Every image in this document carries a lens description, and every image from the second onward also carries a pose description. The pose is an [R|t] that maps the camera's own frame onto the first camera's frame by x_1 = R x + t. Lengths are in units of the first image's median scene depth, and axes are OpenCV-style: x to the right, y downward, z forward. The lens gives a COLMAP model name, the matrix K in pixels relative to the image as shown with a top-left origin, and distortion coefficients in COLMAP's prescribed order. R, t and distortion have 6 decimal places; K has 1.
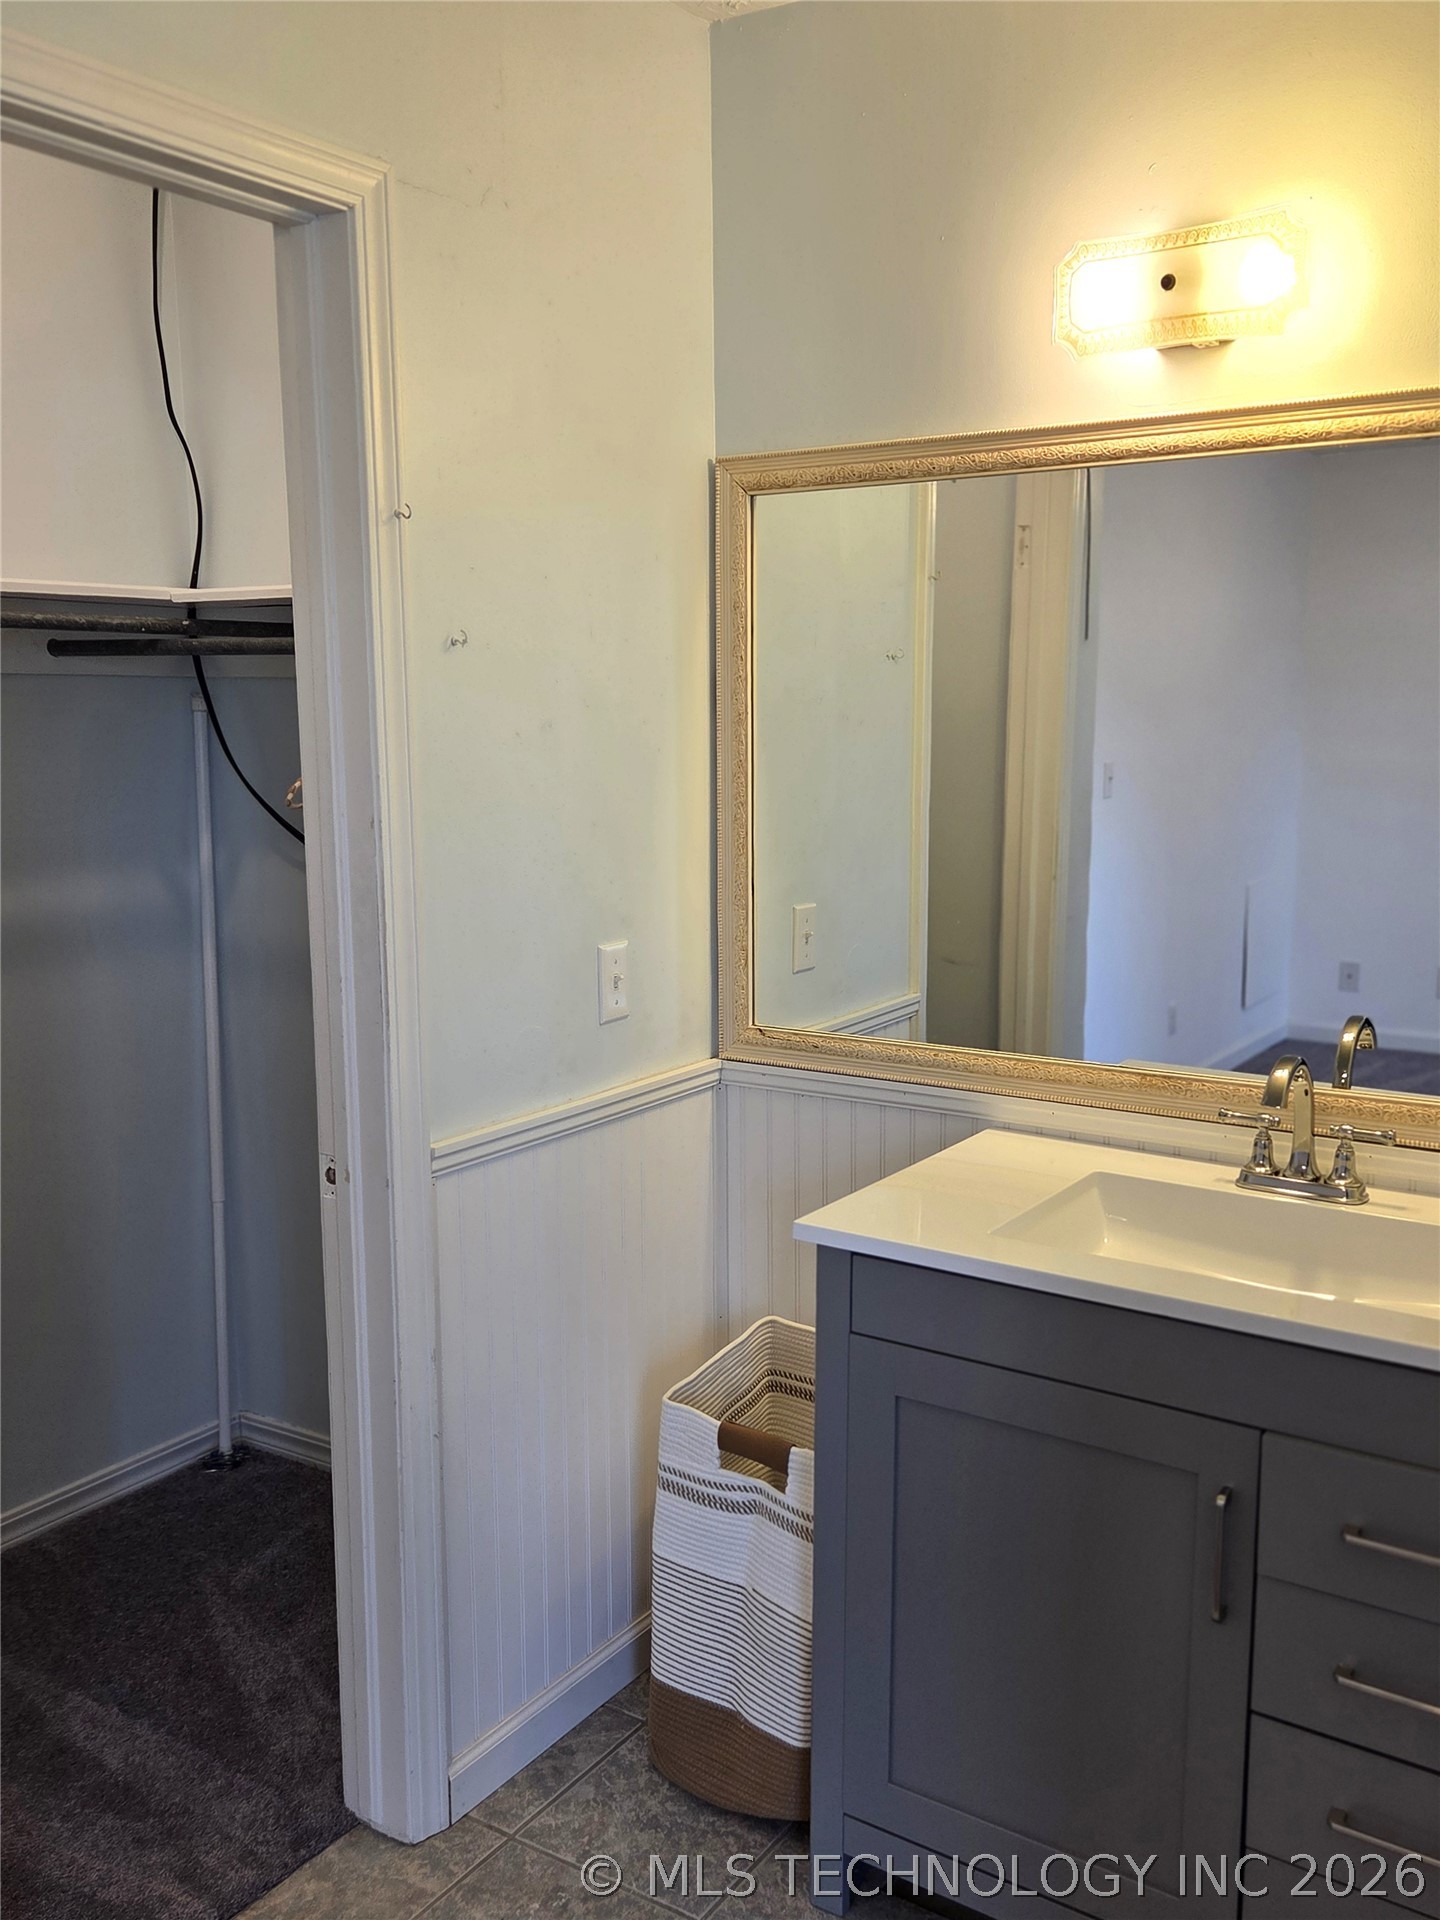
lens RADIAL K [[1740.7, 0, 720.0], [0, 1740.7, 960.0], [0, 0, 1]] dist [0.092593, -0.000030]
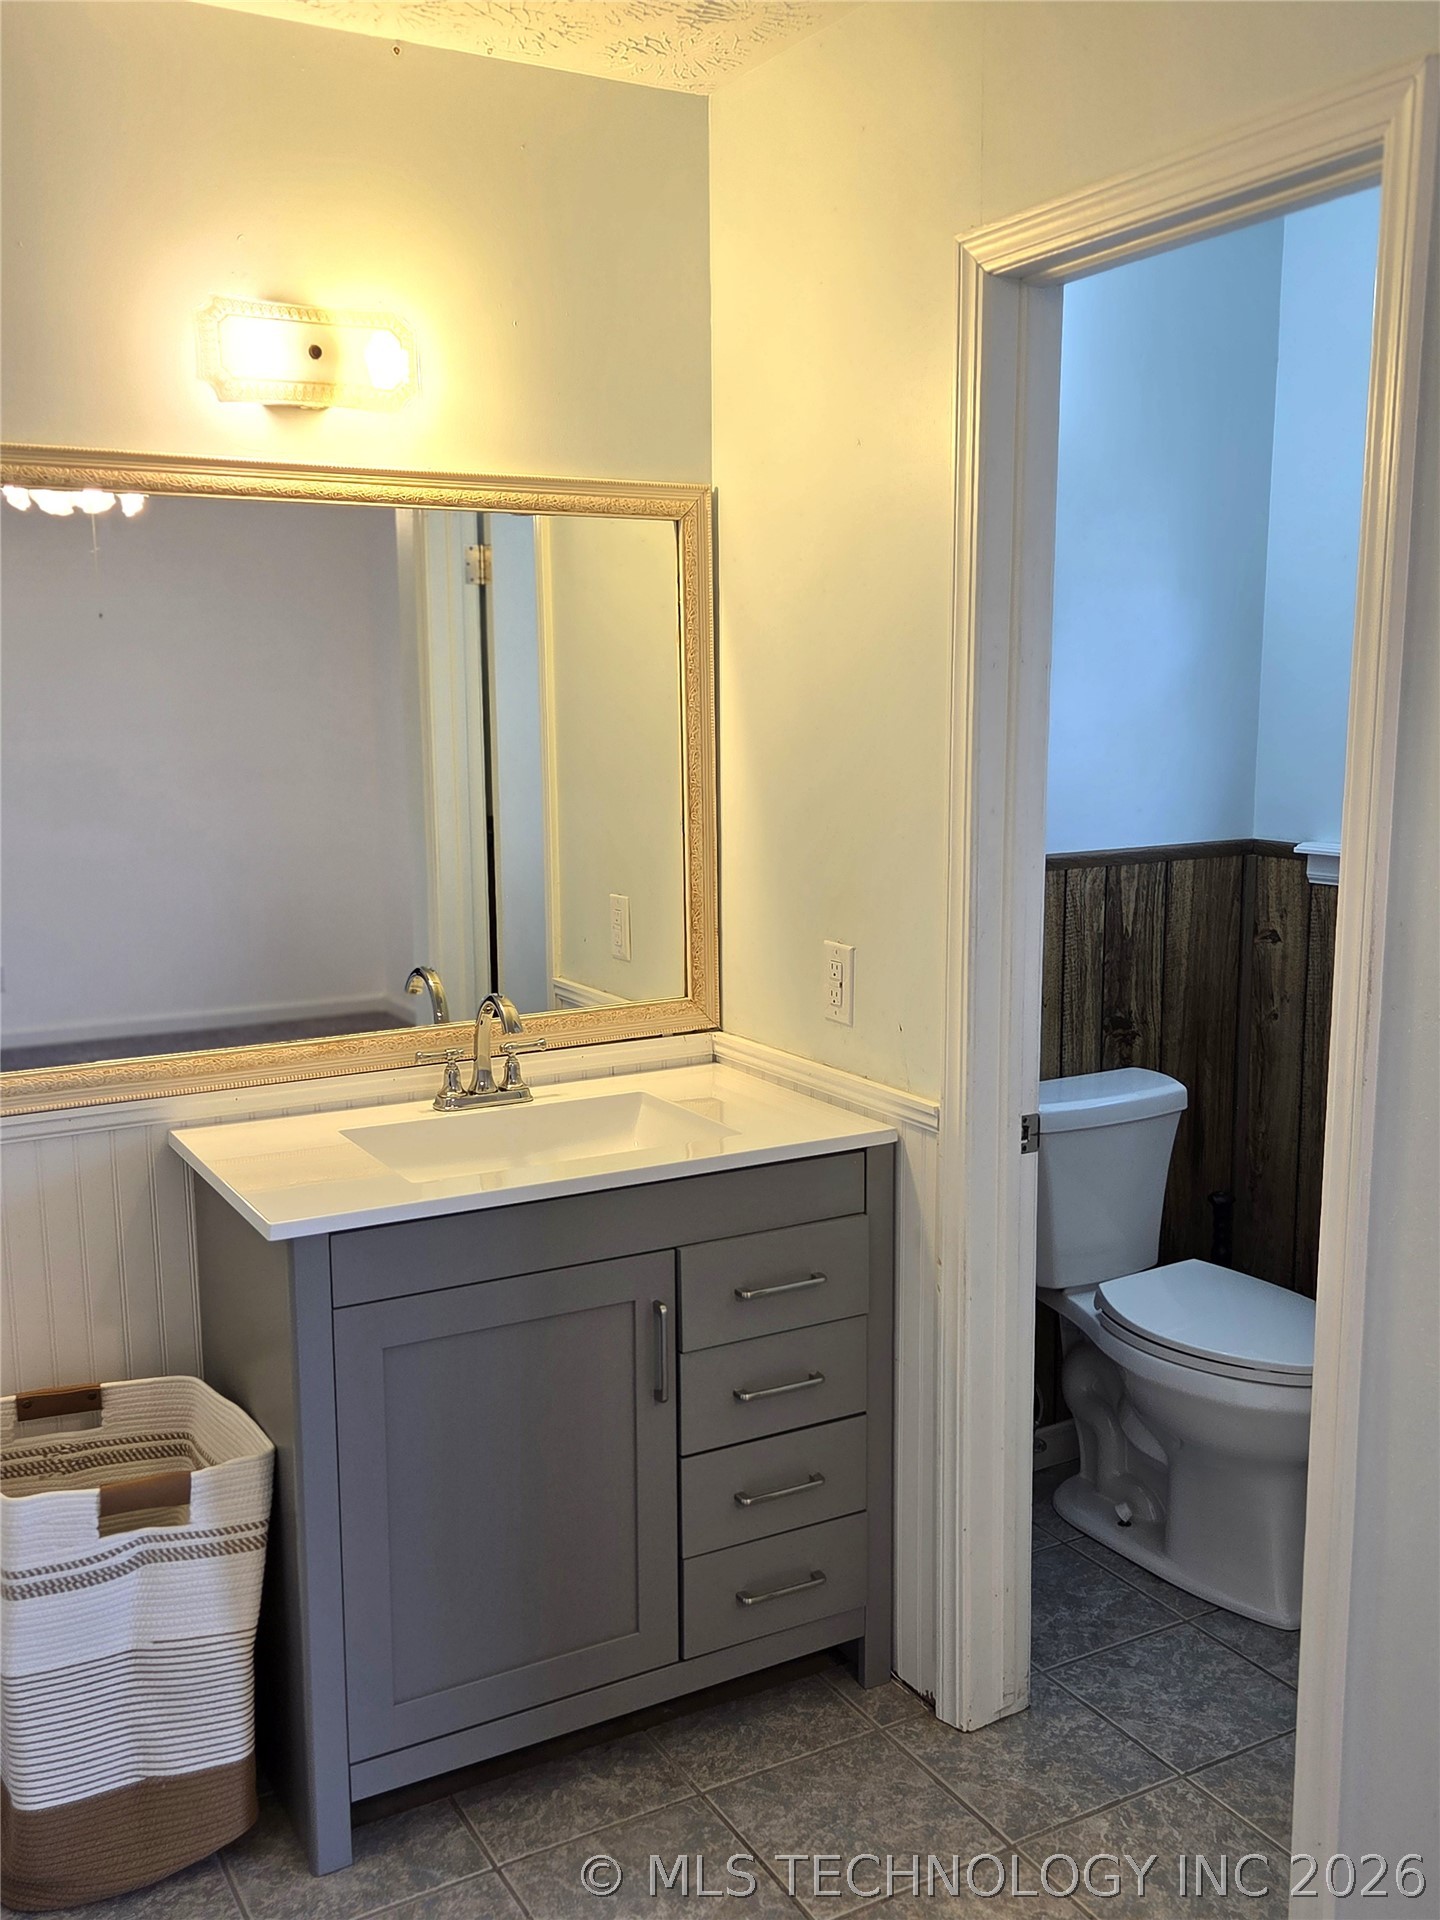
lens RADIAL K [[1739.6, 0, 720.0], [0, 1739.6, 960.0], [0, 0, 1]] dist [0.009377, 0.009936]
pose [[0.454241, -0.123294, 0.882306, -0.650232], [0.149263, 0.986910, 0.061065, -0.018913], [-0.878286, 0.103958, 0.466698, 0.262978]]
